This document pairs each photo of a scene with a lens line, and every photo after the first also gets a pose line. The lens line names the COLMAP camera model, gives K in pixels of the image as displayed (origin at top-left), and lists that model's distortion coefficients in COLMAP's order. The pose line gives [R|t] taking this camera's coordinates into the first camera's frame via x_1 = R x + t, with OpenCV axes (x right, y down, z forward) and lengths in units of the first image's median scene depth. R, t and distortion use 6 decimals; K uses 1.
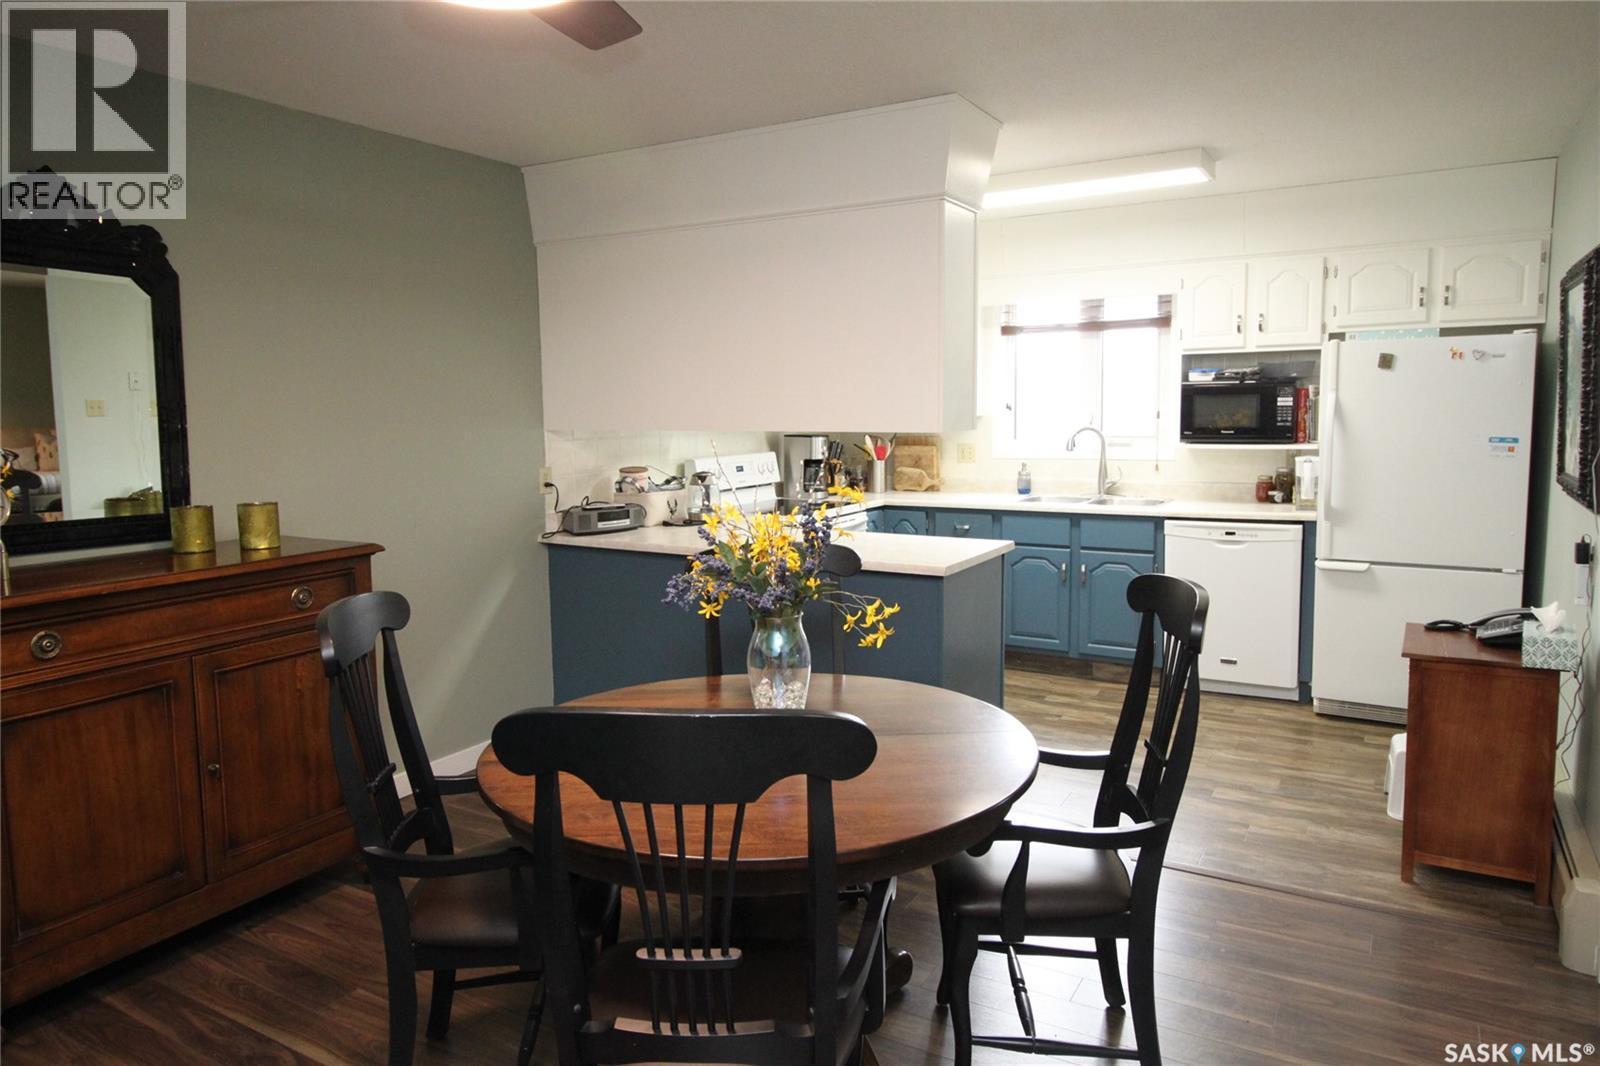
lens RADIAL K [[1042.9, 0, 797.3], [0, 1042.9, 525.3], [0, 0, 1]] dist [0.011244, -0.015569]
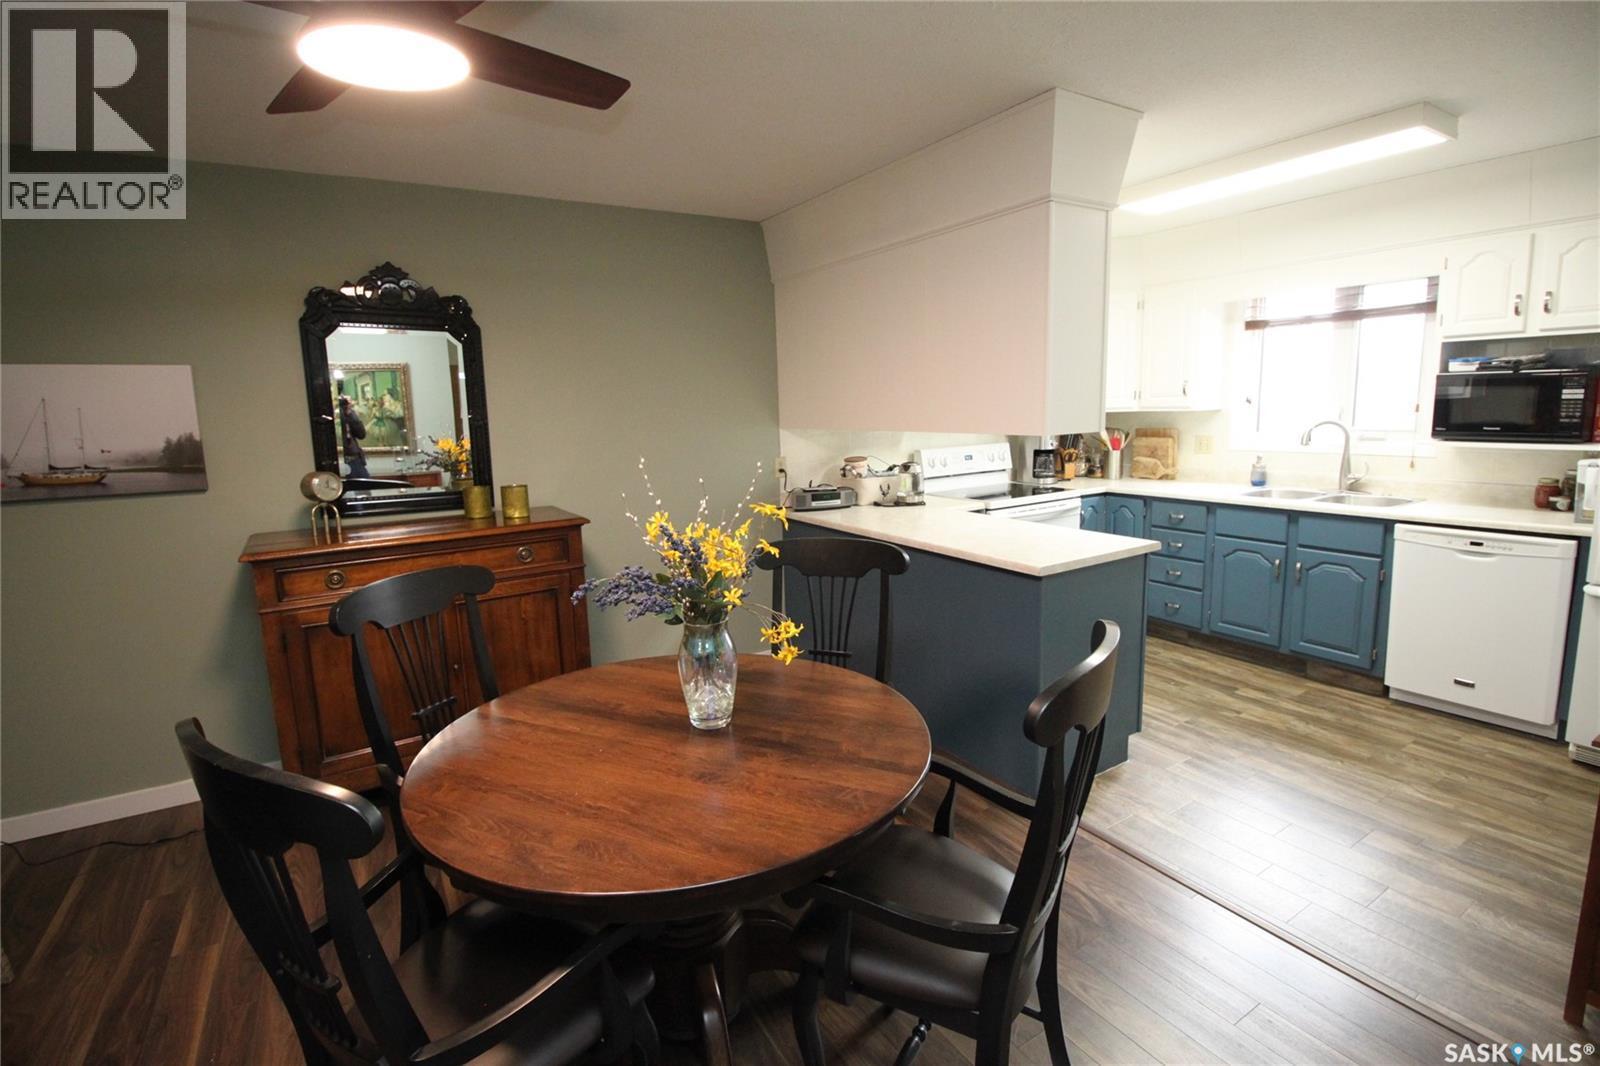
lens RADIAL K [[747.4, 0, 797.4], [0, 747.4, 525.3], [0, 0, 1]] dist [-0.013151, -0.006048]
pose [[0.883372, 0.060529, -0.464748, 0.218883], [-0.033401, 0.997234, 0.066393, -0.034258], [0.467482, -0.043127, 0.882950, 0.196957]]
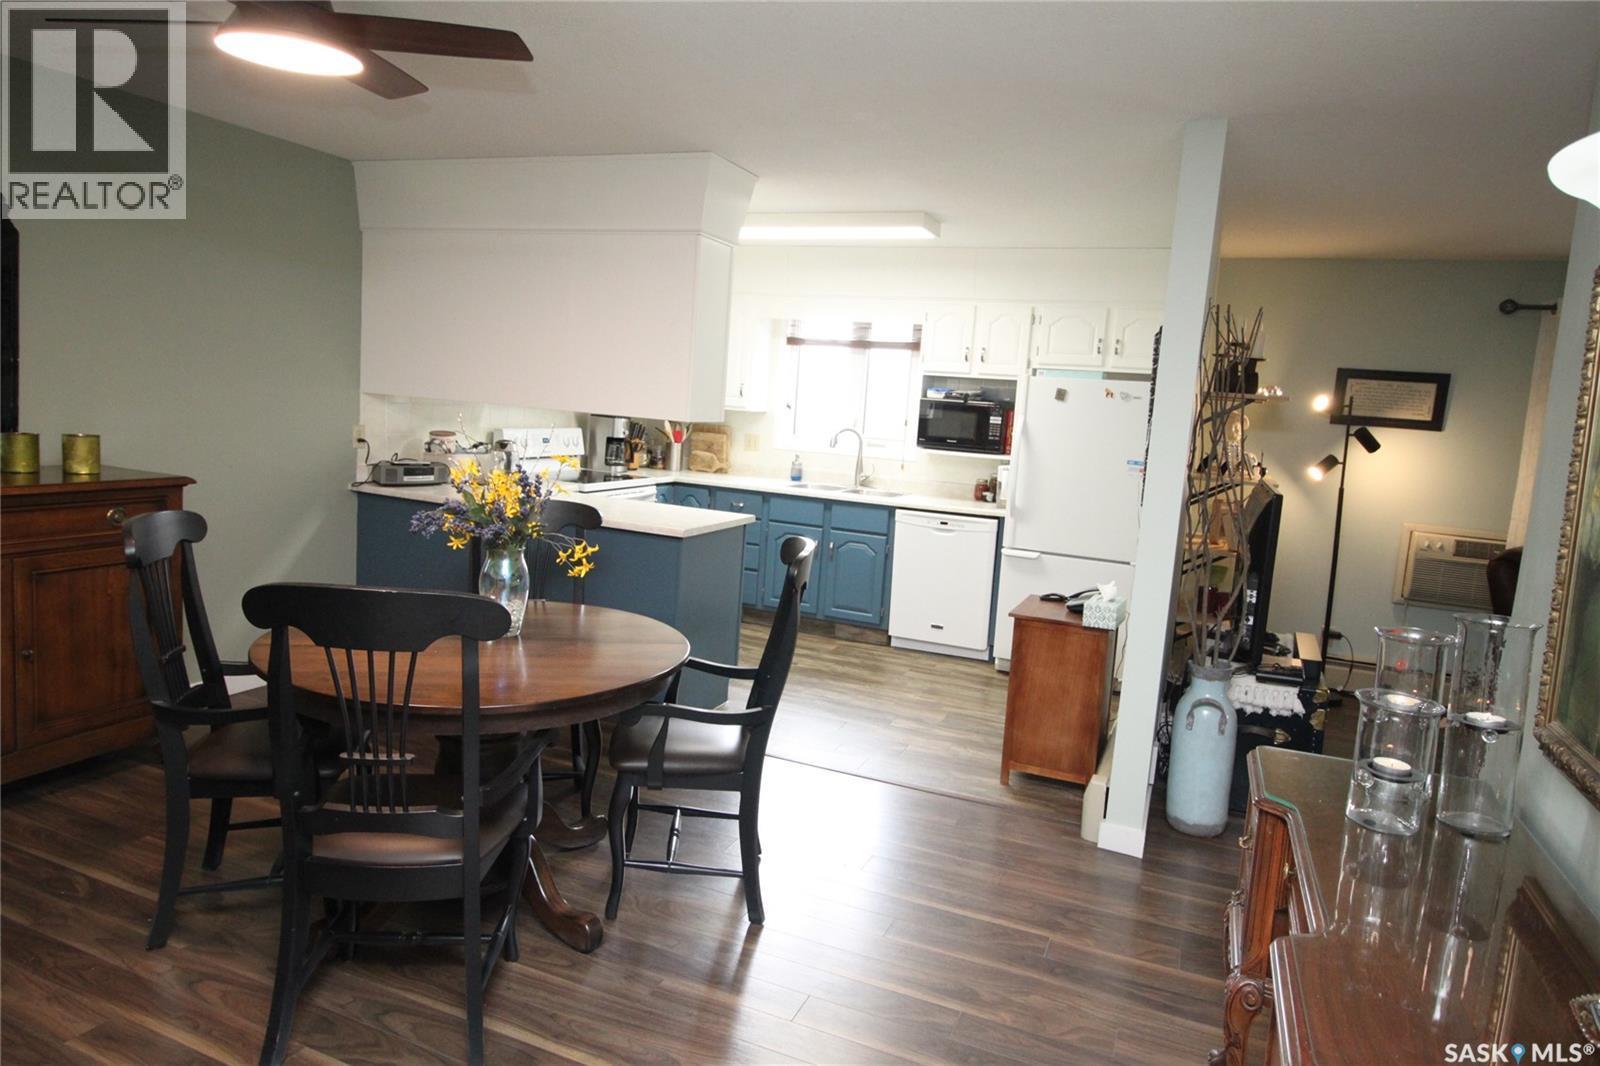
lens RADIAL K [[996.2, 0, 808.7], [0, 996.2, 527.1], [0, 0, 1]] dist [0.005623, -0.011770]
pose [[0.986325, 0.065022, 0.151446, 0.088615], [-0.067728, 0.997622, 0.012769, 0.009172], [-0.150256, -0.022851, 0.988383, -0.160842]]
